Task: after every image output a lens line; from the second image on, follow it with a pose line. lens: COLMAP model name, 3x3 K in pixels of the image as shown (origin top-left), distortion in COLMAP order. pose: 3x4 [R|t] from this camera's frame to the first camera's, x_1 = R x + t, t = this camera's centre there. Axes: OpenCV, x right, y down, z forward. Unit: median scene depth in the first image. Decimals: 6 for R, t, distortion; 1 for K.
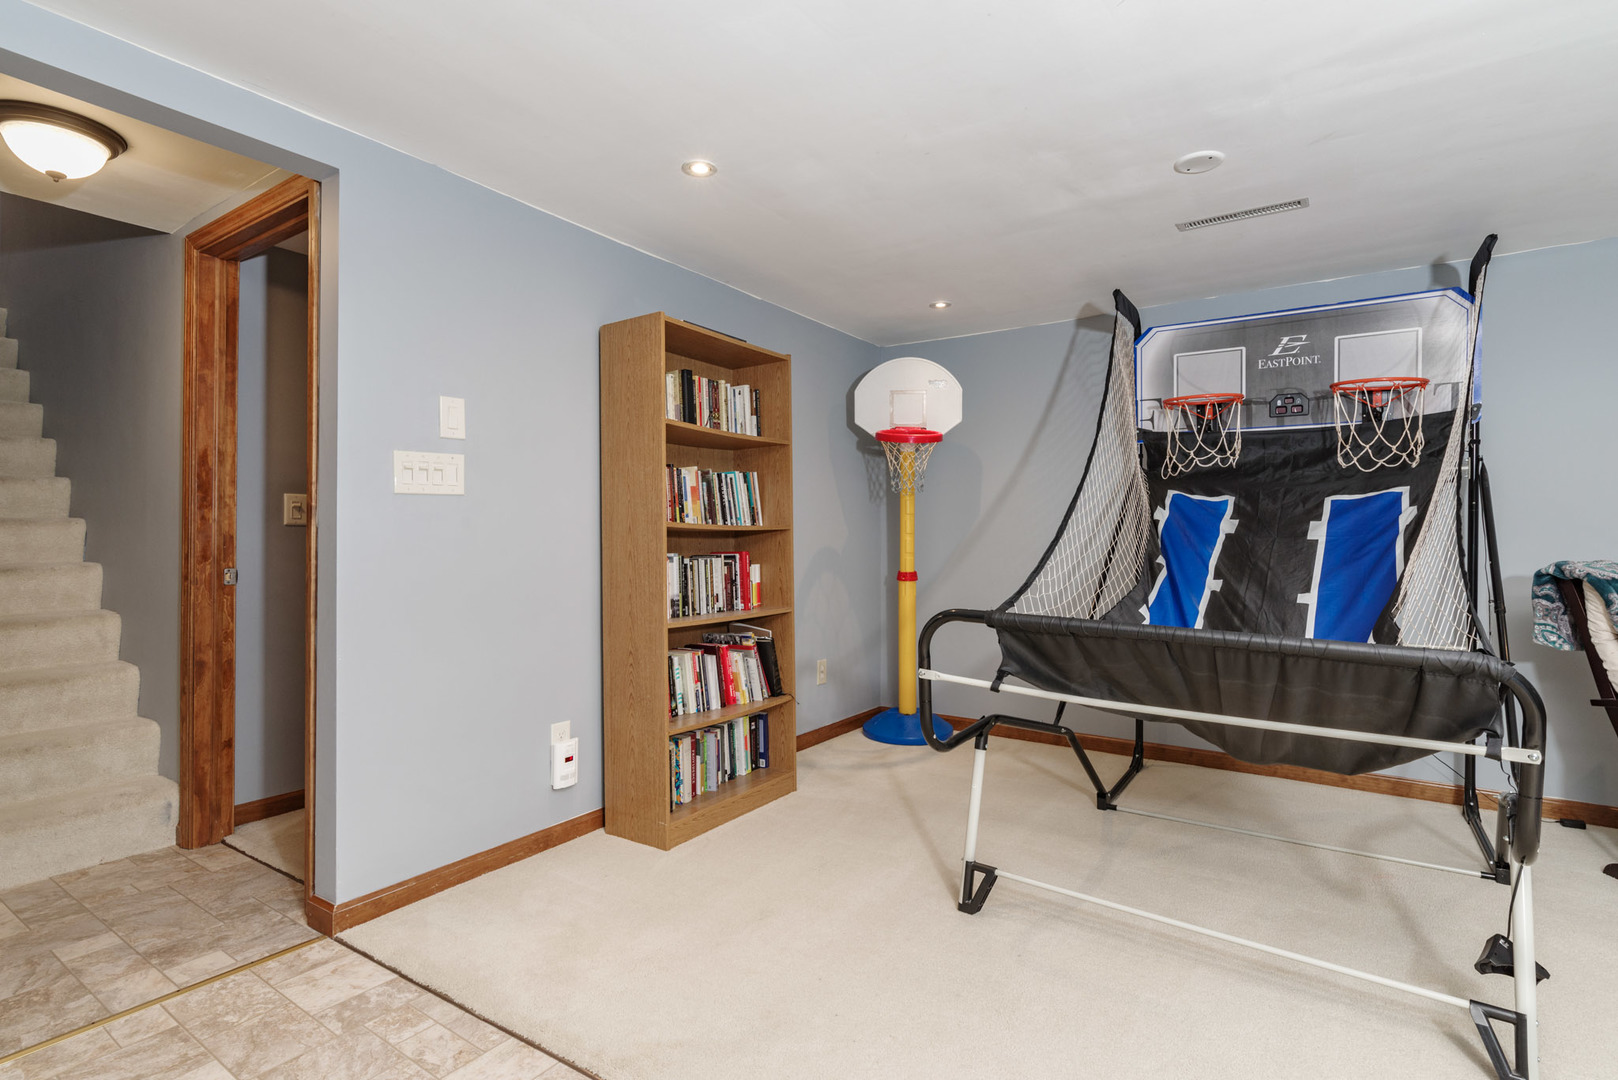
lens RADIAL K [[810.4, 0, 812.5], [0, 810.4, 532.5], [0, 0, 1]] dist [0.000233, -0.001667]
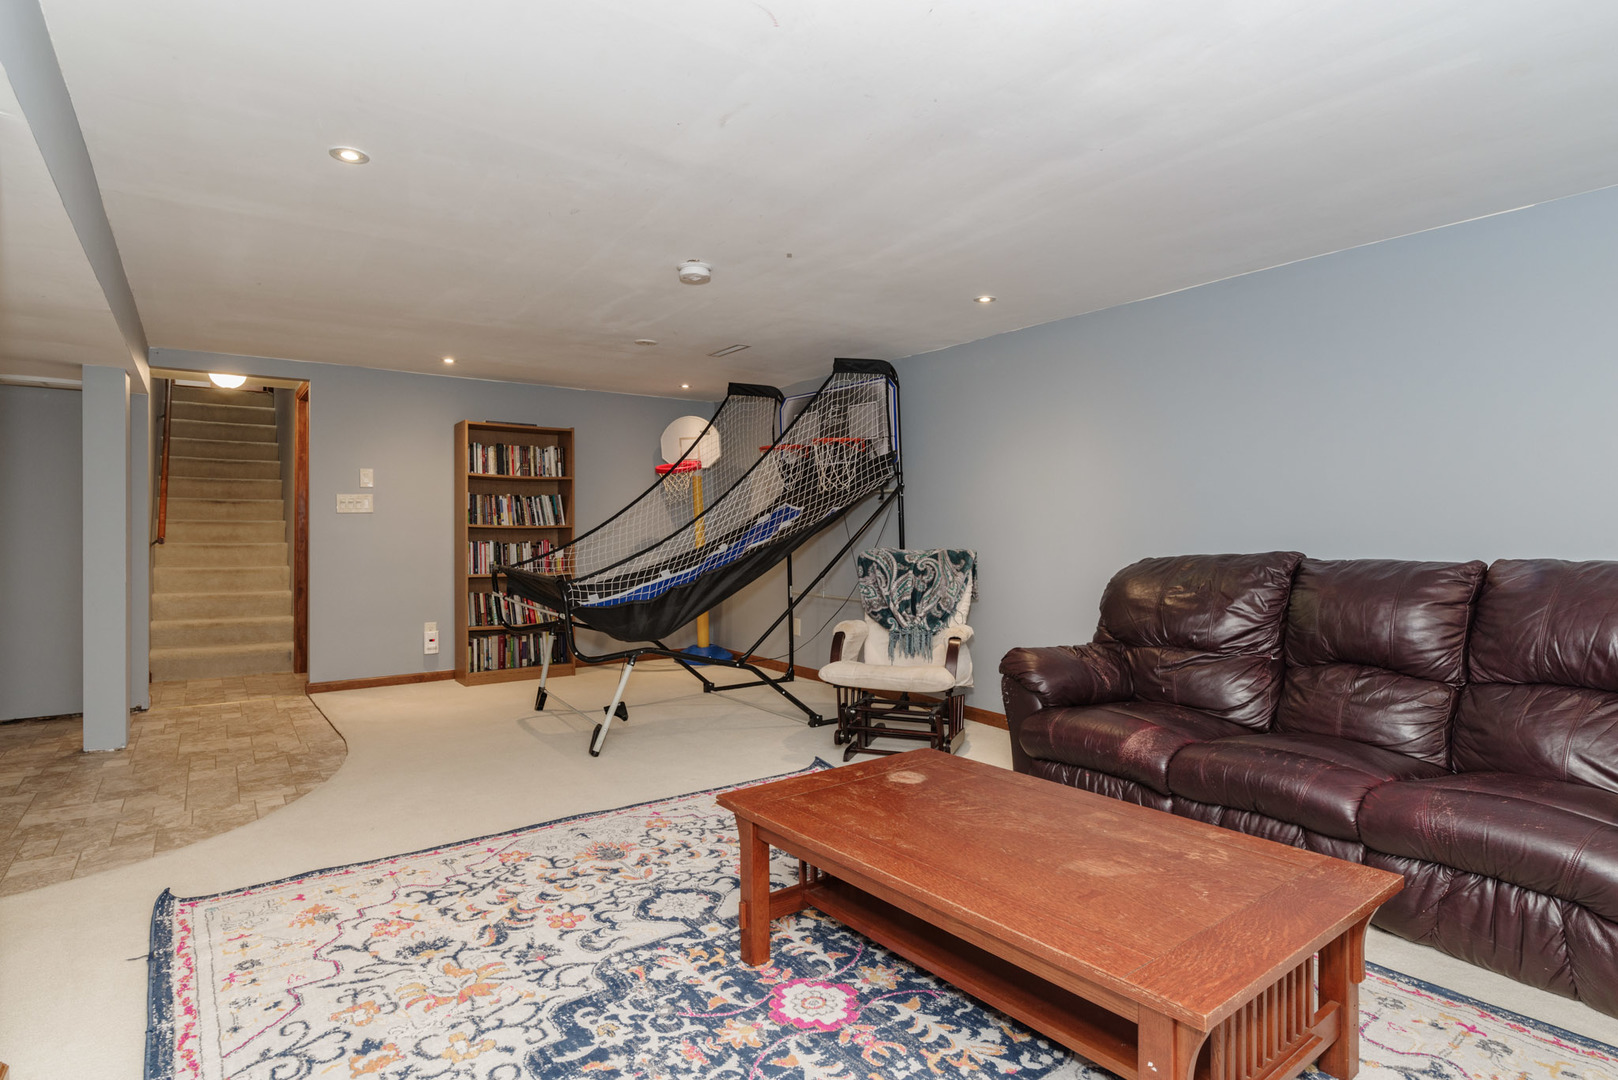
lens RADIAL K [[850.9, 0, 809.0], [0, 850.9, 540.0], [0, 0, 1]] dist [-0.003828, -0.001134]
pose [[0.940922, 0.004150, -0.338597, 1.241613], [0.001843, 0.999847, 0.017376, -0.008839], [0.338618, -0.016973, 0.940771, -0.654679]]
